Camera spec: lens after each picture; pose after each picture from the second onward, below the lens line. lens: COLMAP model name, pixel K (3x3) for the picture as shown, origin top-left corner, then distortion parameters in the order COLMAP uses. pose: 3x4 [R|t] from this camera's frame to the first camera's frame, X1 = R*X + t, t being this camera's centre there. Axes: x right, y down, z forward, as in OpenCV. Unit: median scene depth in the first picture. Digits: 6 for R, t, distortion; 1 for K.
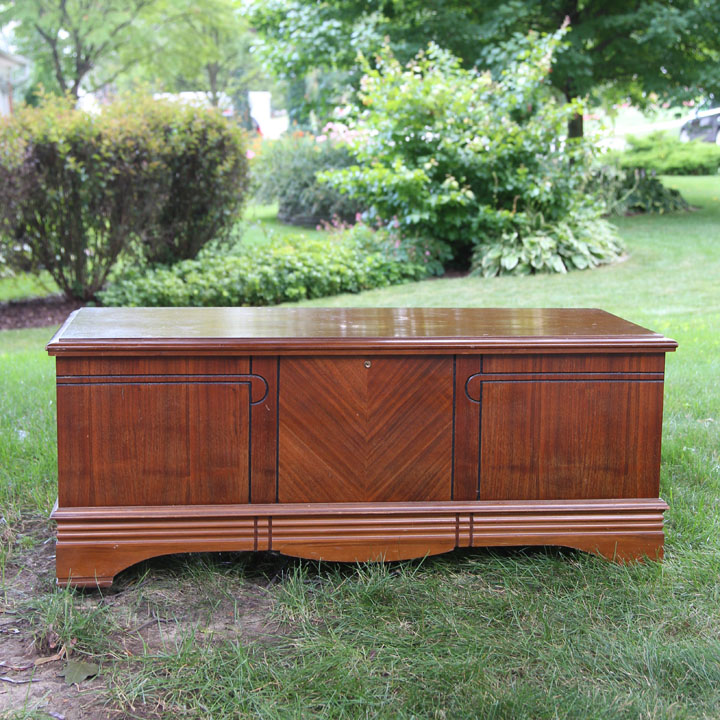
lens RADIAL K [[1228.3, 0, 356.2], [0, 1228.3, 380.3], [0, 0, 1]] dist [0.032779, 0.000000]
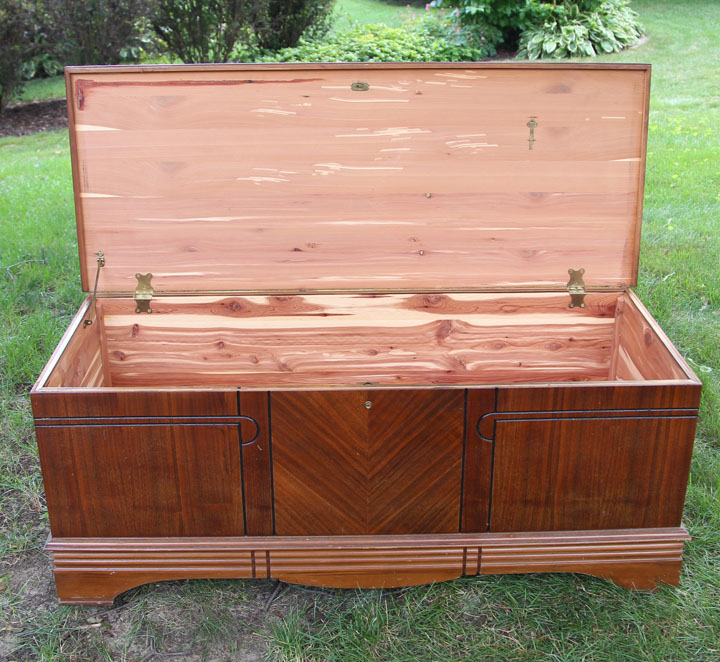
lens RADIAL K [[905.3, 0, 354.9], [0, 905.3, 305.8], [0, 0, 1]] dist [-0.090439, 0.000000]
pose [[0.996488, 0.015462, -0.082292, 0.051937], [0.002649, 0.976488, 0.215554, -0.221803], [0.083690, -0.215016, 0.973018, 0.360180]]
